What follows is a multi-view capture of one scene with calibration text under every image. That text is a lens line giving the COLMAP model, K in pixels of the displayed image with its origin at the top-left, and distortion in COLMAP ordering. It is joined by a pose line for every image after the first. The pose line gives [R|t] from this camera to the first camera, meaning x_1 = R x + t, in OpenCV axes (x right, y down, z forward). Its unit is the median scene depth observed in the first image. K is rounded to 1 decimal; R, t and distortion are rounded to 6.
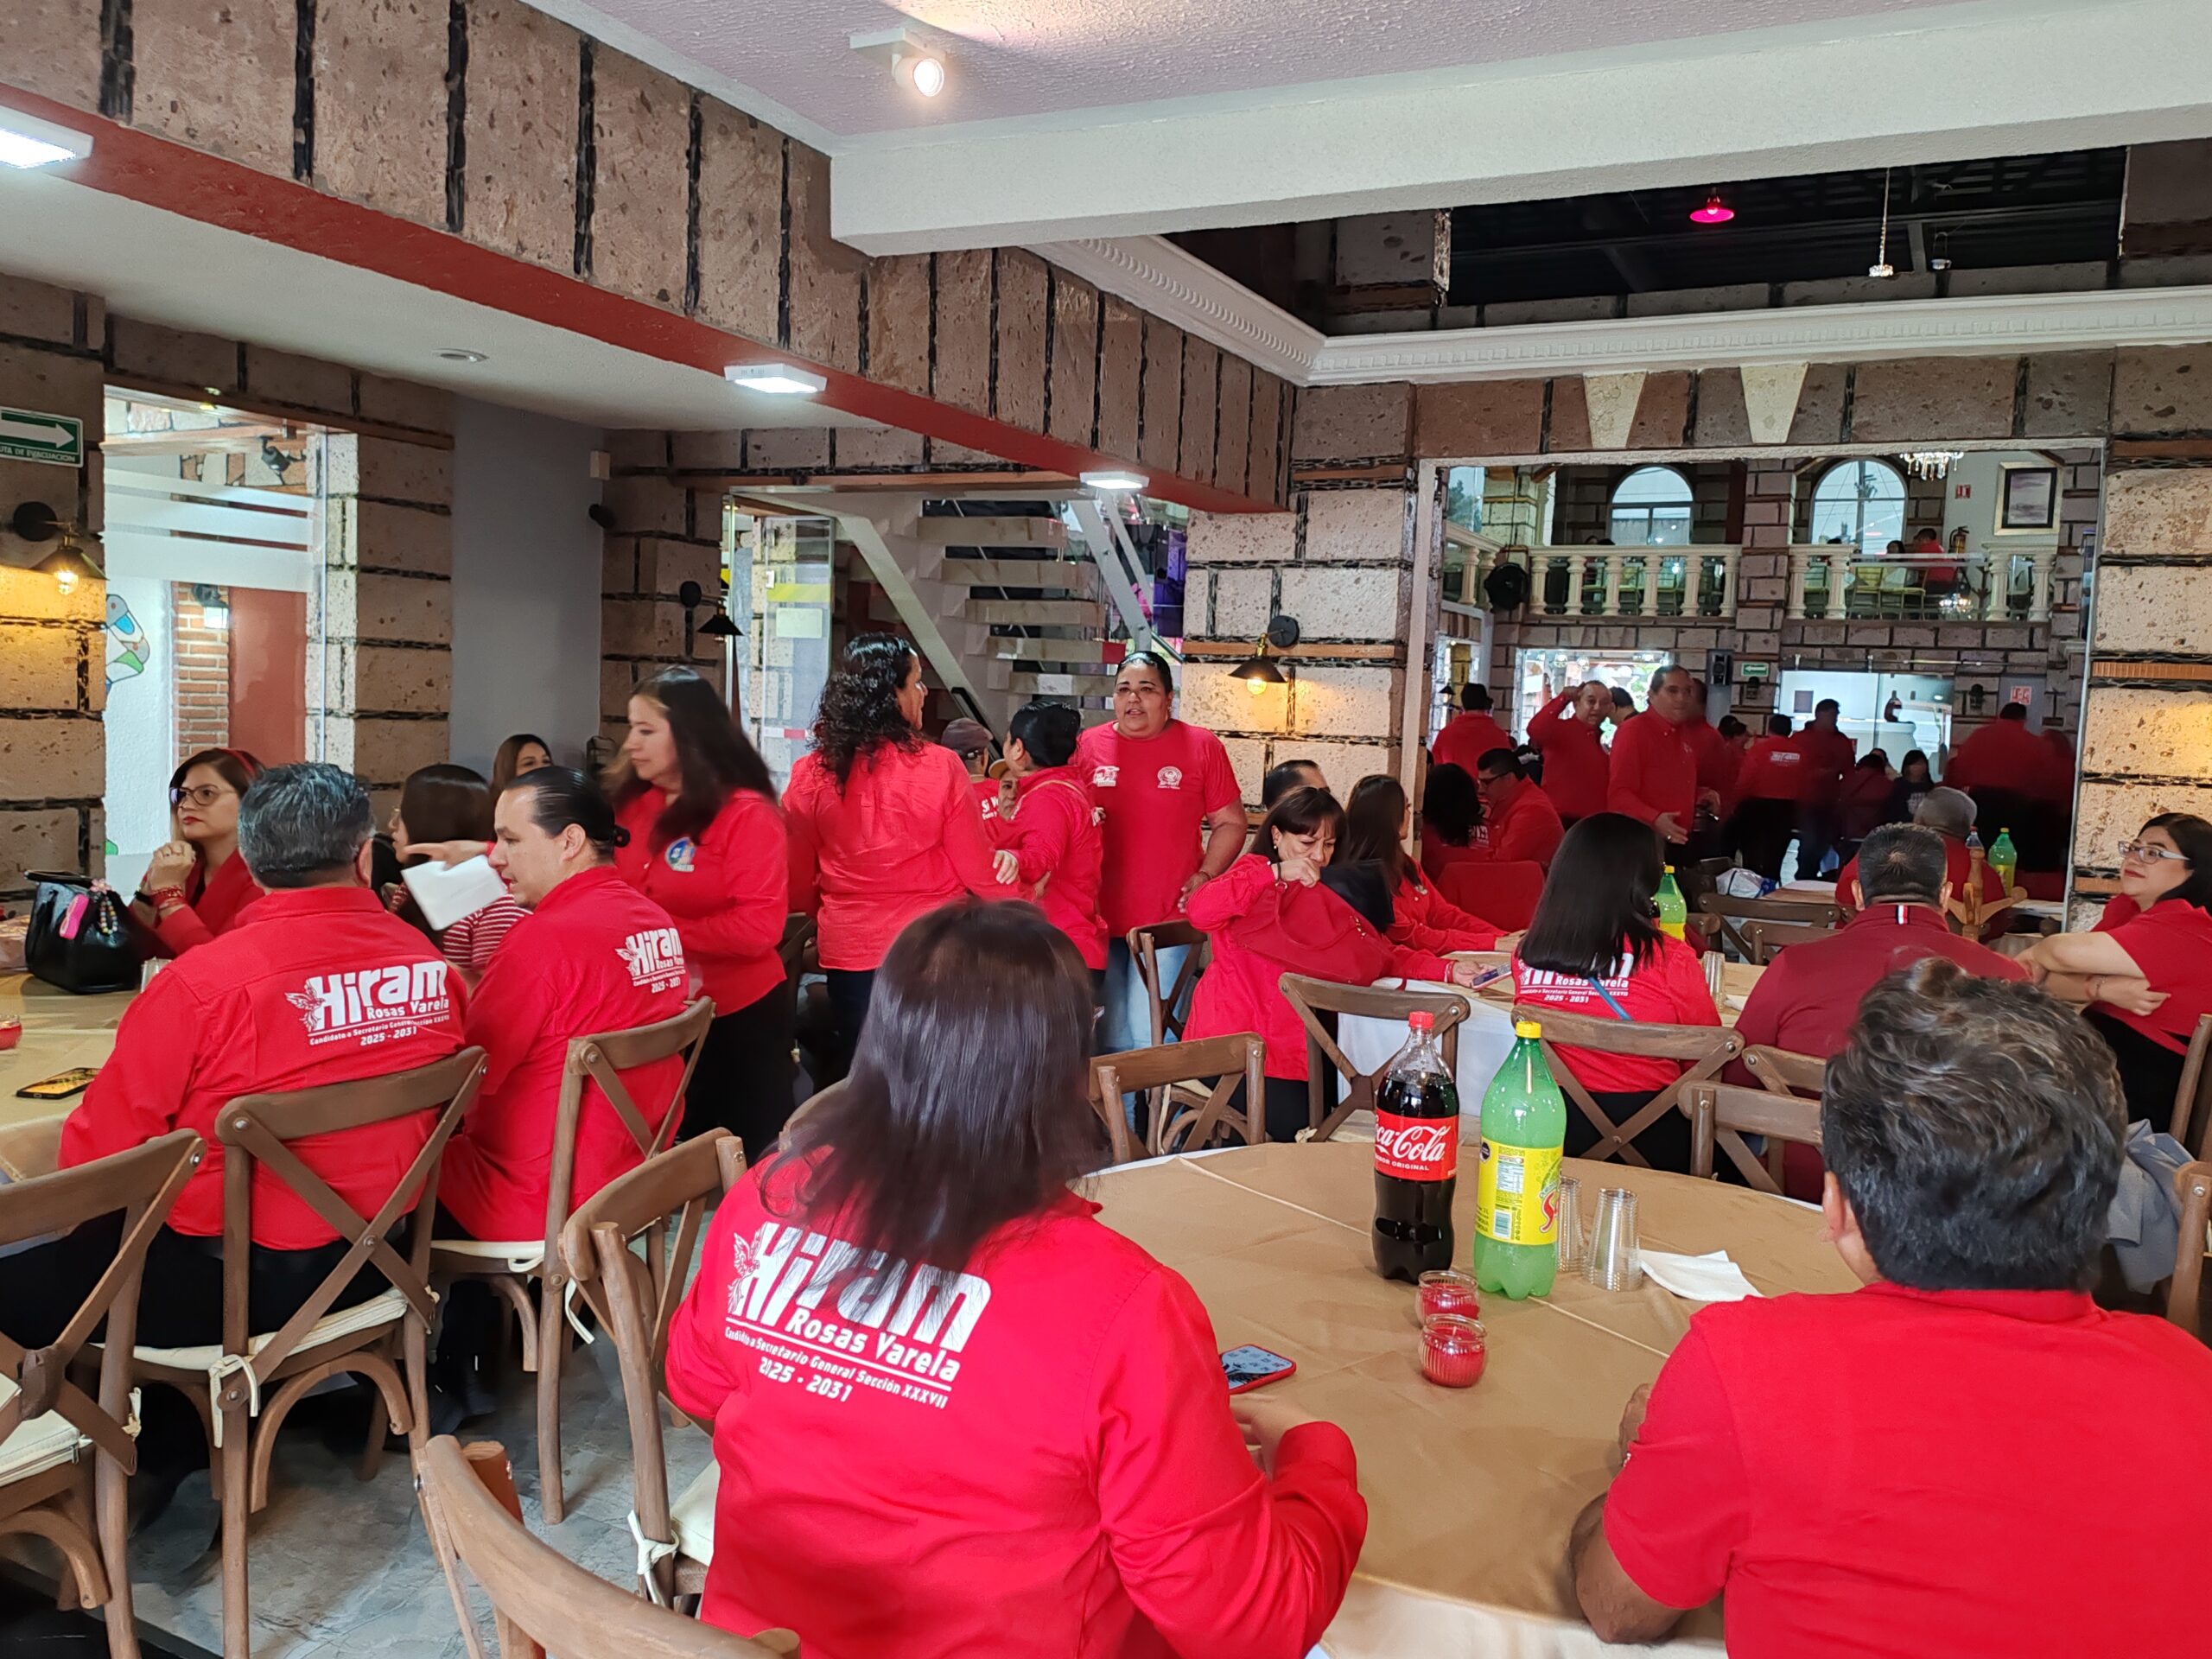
lens RADIAL K [[1688.5, 0, 1100.3], [0, 1688.5, 837.3], [0, 0, 1]] dist [0.056012, -0.087504]
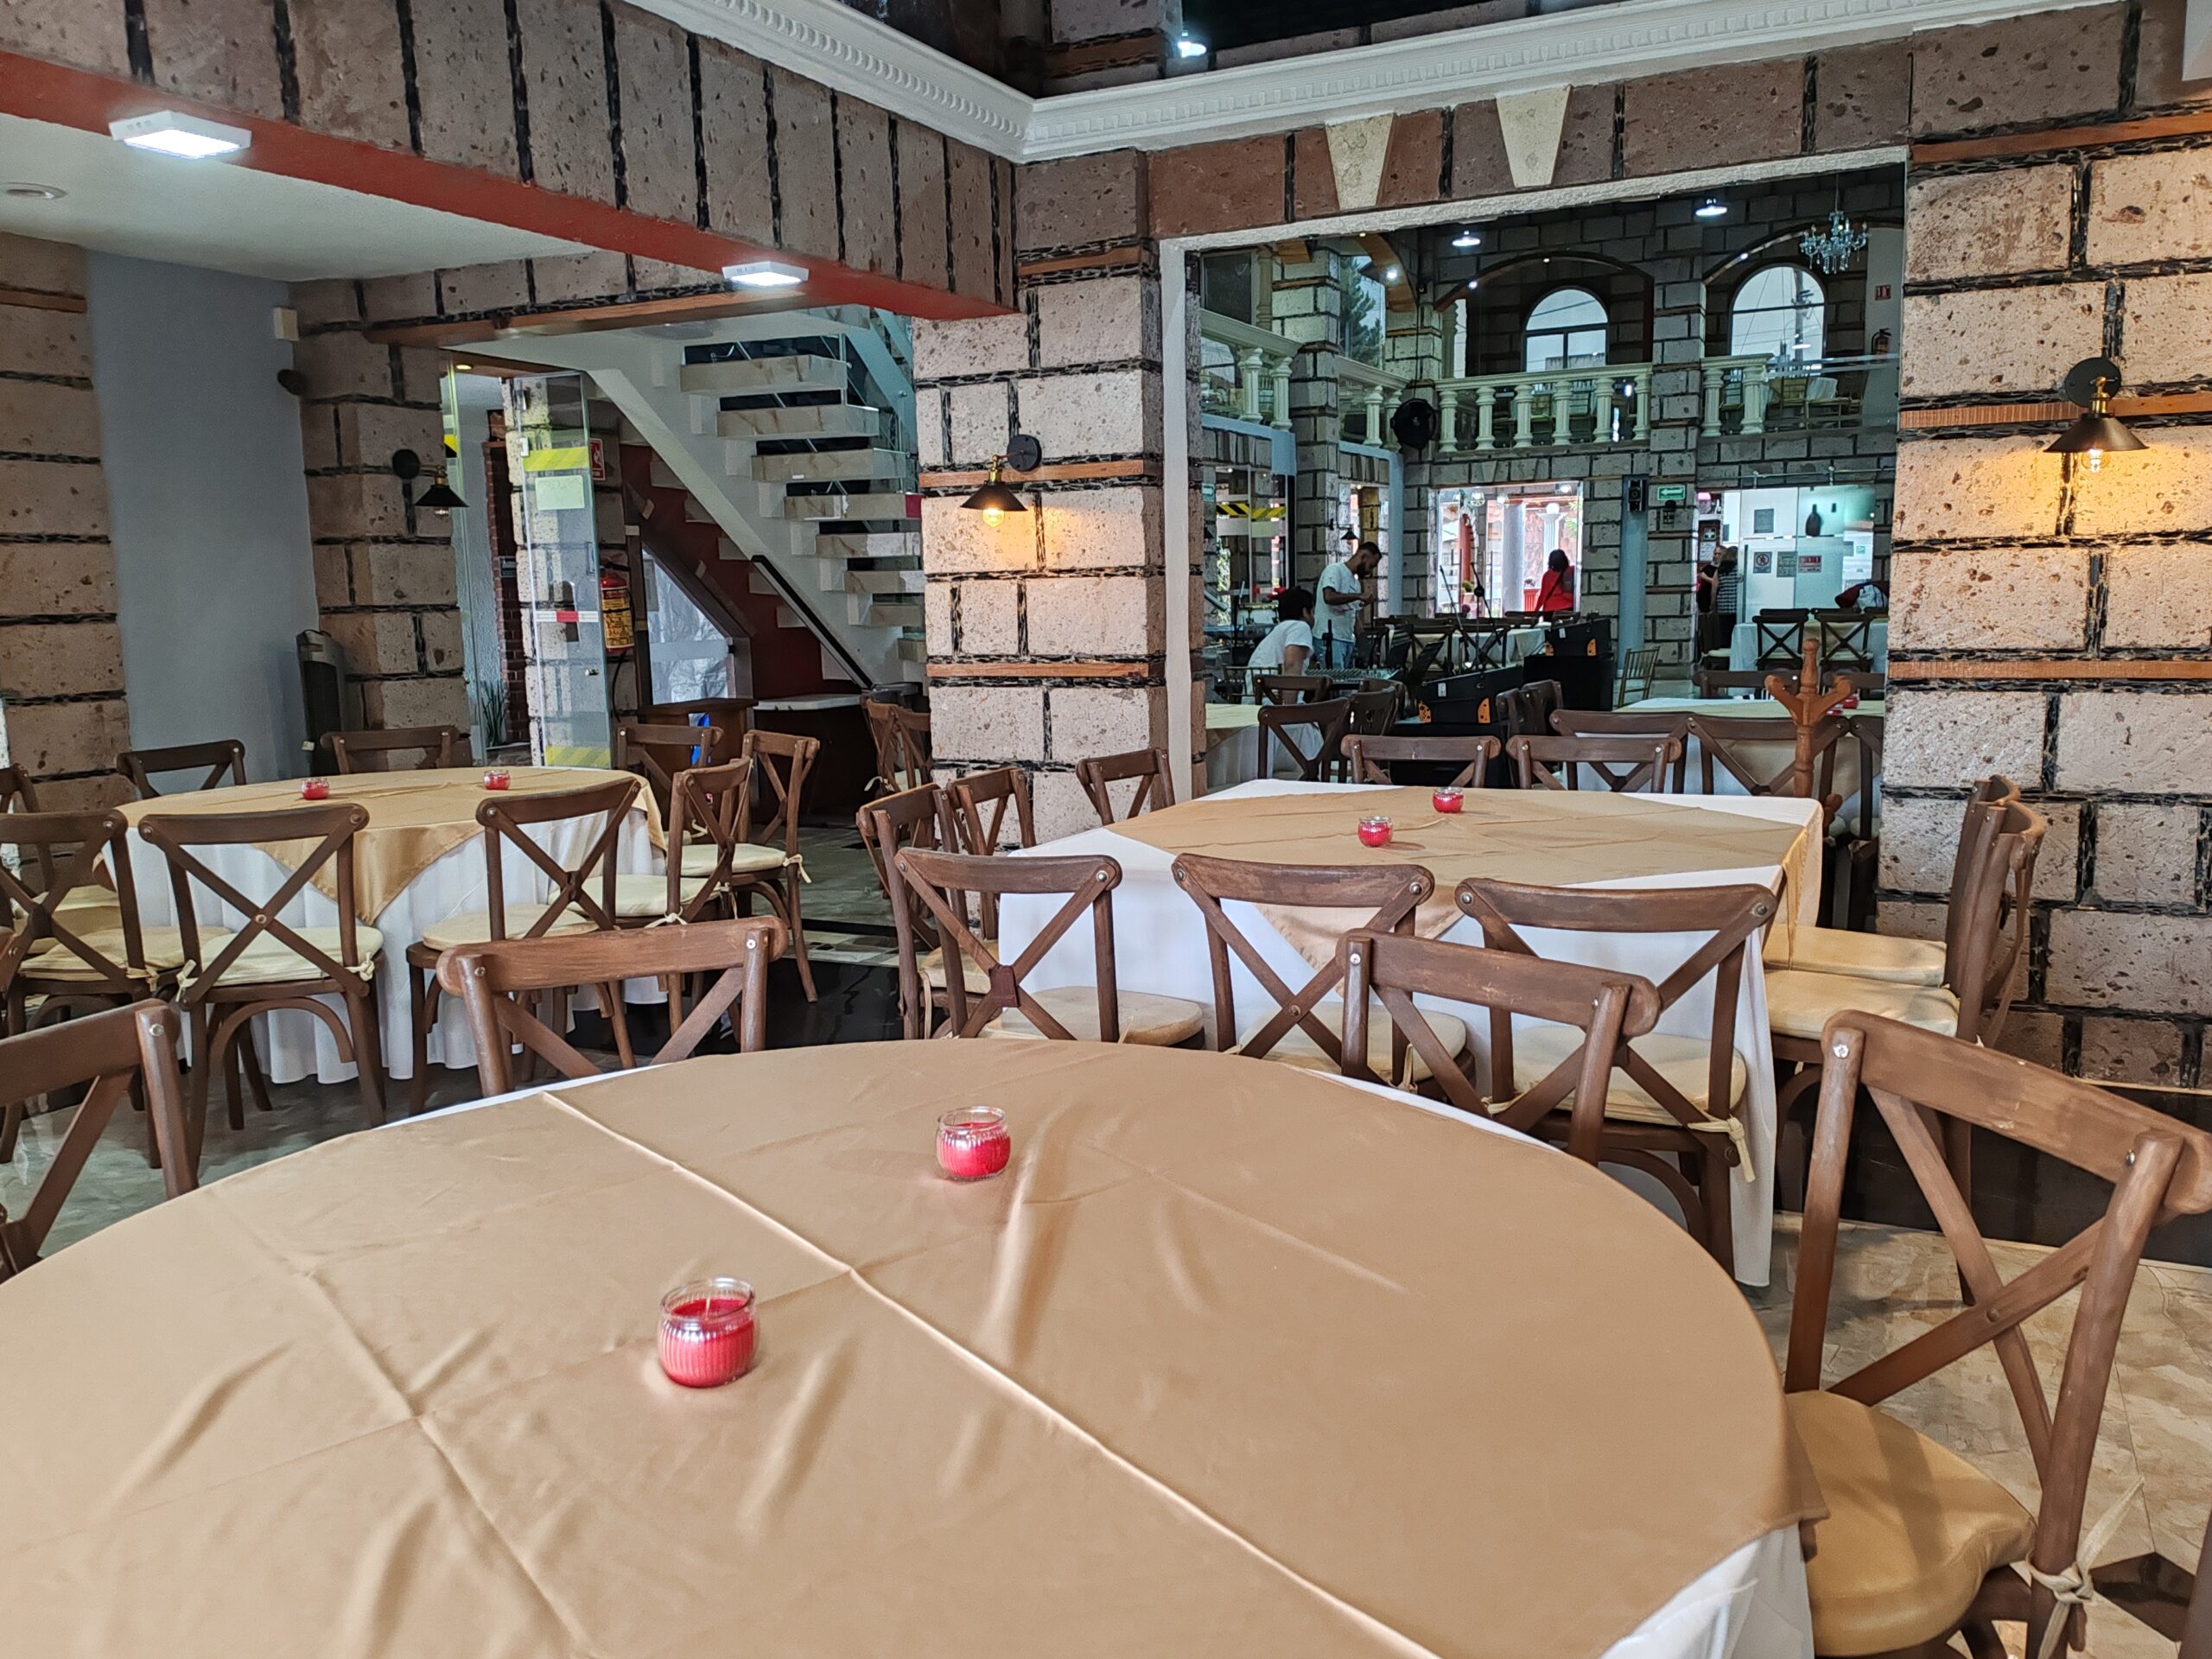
lens RADIAL K [[1688.5, 0, 1107.8], [0, 1688.5, 828.9], [0, 0, 1]] dist [0.056012, -0.087504]
pose [[0.997420, -0.070305, 0.014503, 0.125299], [0.069223, 0.995481, 0.065000, 0.018579], [-0.019007, -0.063828, 0.997780, 0.109369]]
